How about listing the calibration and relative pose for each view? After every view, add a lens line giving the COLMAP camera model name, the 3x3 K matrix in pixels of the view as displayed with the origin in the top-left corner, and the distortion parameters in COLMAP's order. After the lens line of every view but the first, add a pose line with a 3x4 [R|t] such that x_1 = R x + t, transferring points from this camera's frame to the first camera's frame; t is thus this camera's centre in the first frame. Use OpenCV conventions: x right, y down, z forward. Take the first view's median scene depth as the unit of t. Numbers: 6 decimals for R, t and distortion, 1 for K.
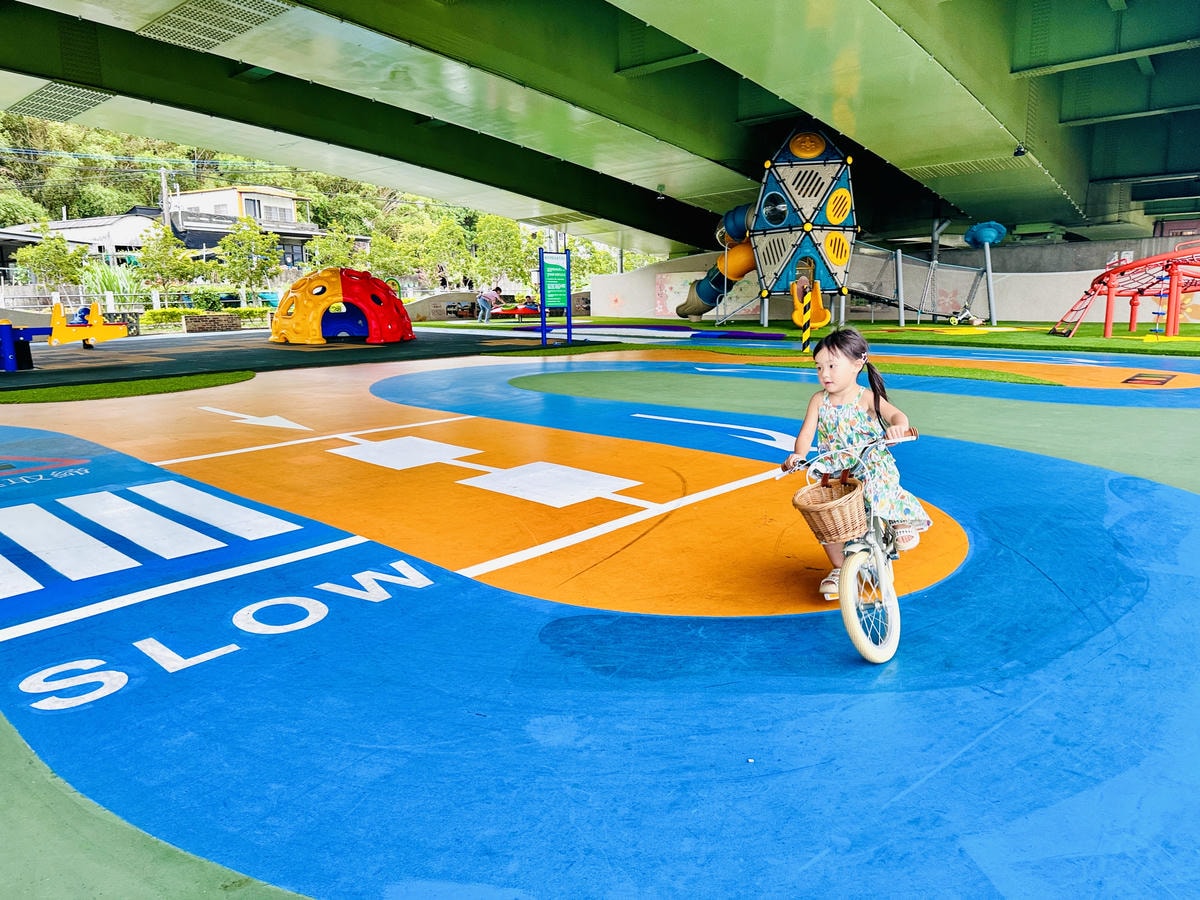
lens RADIAL K [[823.9, 0, 600.0], [0, 823.9, 450.0], [0, 0, 1]] dist [0.058231, -0.113839]
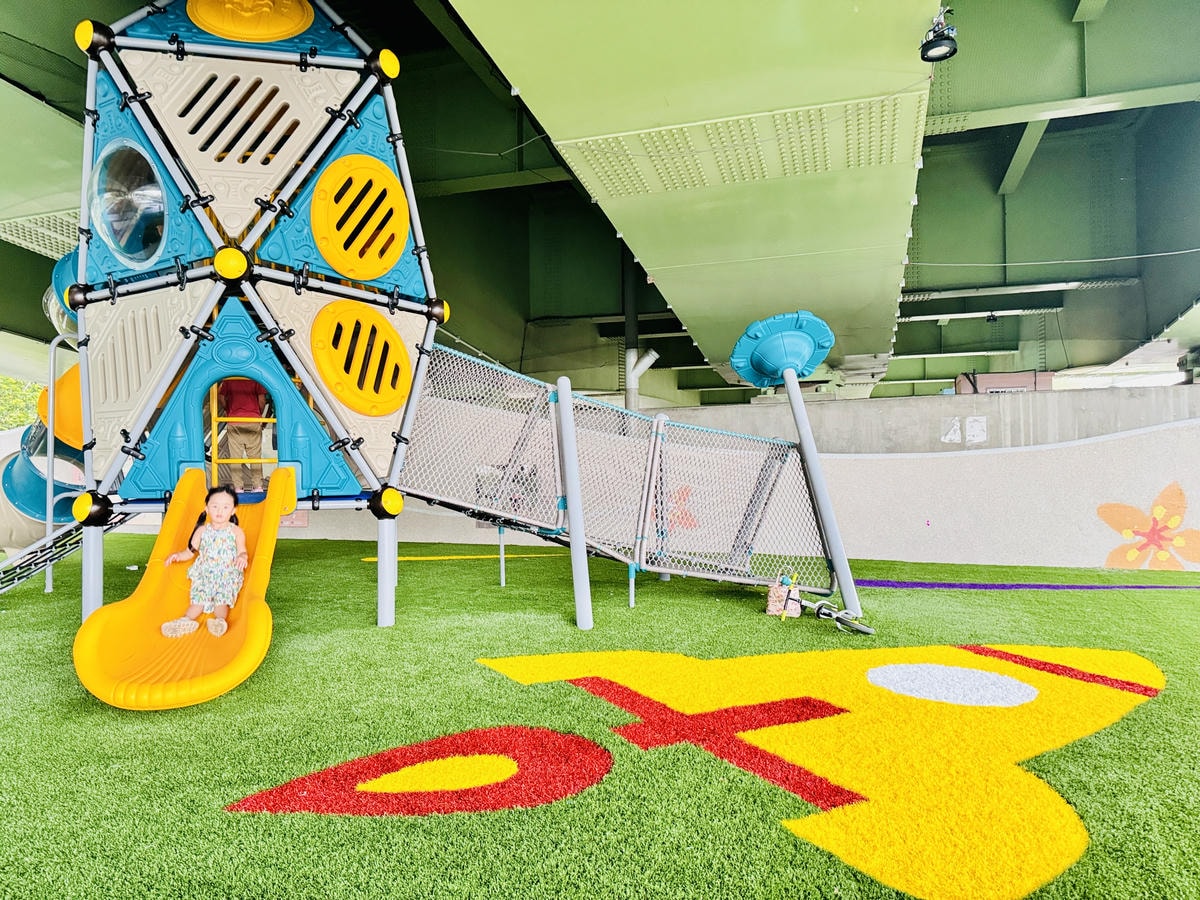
lens RADIAL K [[817.9, 0, 597.2], [0, 817.9, 467.6], [0, 0, 1]] dist [0.004114, -0.003411]
pose [[0.930123, 0.014268, 0.366970, 0.261268], [0.055273, 0.982424, -0.178293, -0.151453], [-0.363064, 0.186118, 0.912987, 0.725115]]
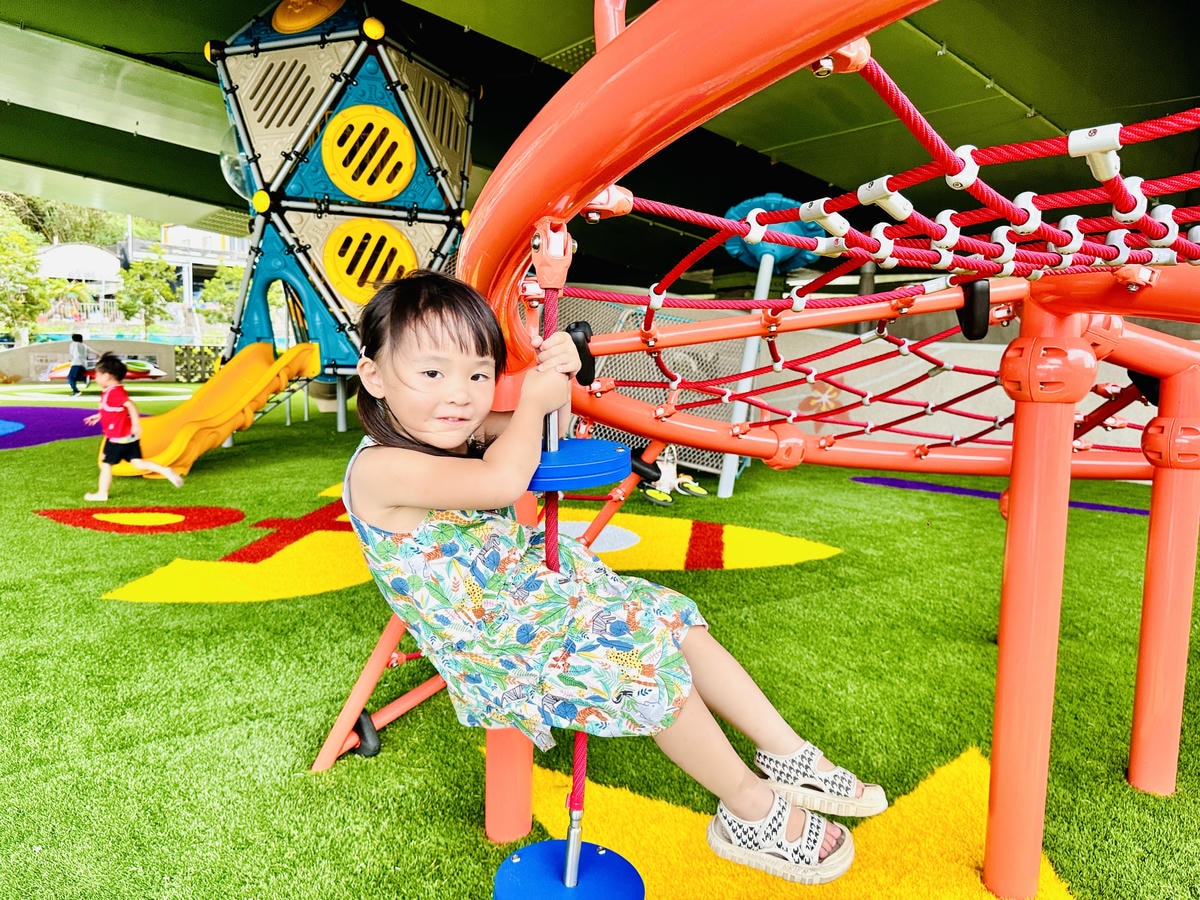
lens RADIAL K [[823.9, 0, 600.0], [0, 823.9, 450.0], [0, 0, 1]] dist [0.058231, -0.113839]
pose [[0.980909, 0.063692, -0.183744, 0.475554], [-0.074068, 0.995991, -0.050164, -0.145582], [0.179812, 0.062816, 0.981693, 0.651427]]
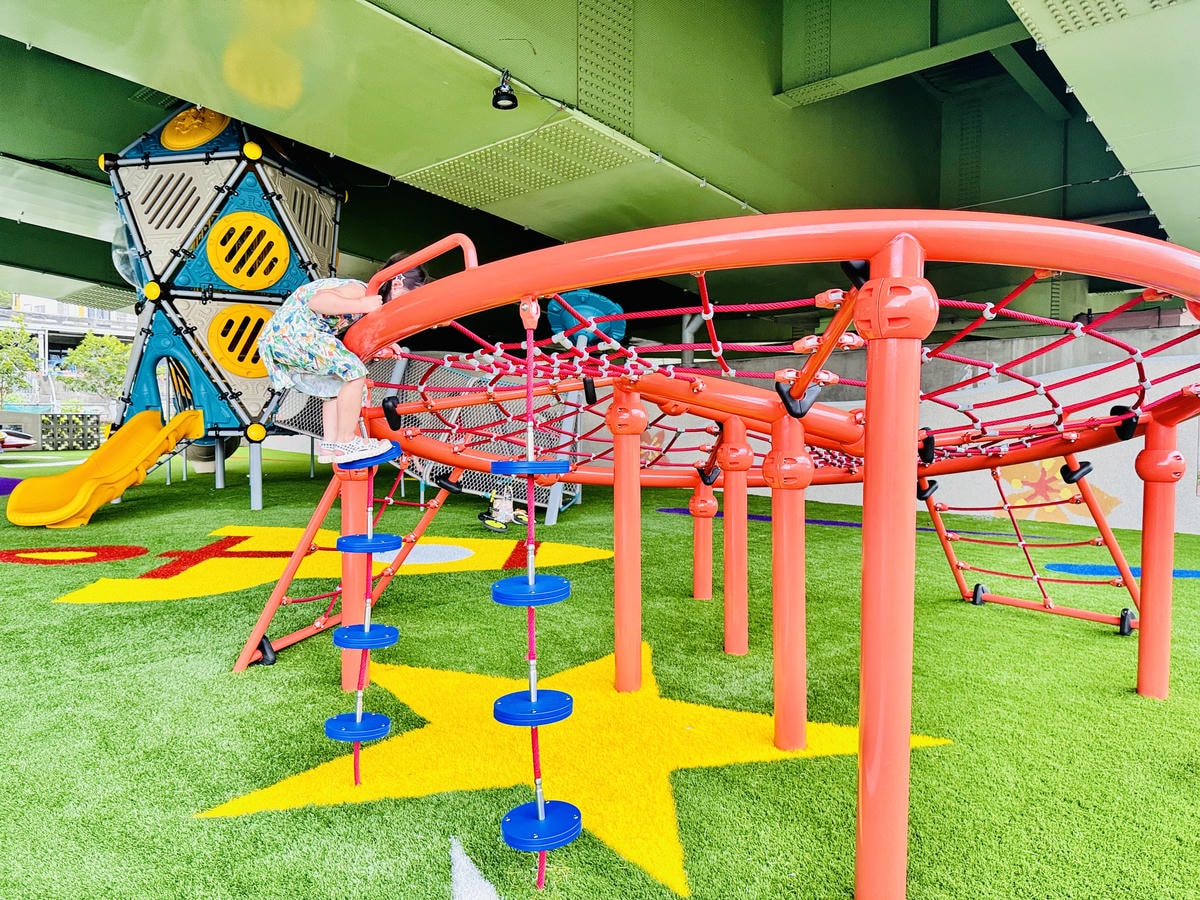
lens RADIAL K [[785.5, 0, 600.0], [0, 785.5, 450.0], [0, 0, 1]] dist [0.021331, -0.048128]
pose [[0.999218, 0.025285, -0.030413, 0.501424], [-0.028961, 0.991451, -0.127228, -0.135024], [0.026936, 0.128009, 0.991407, 0.588580]]
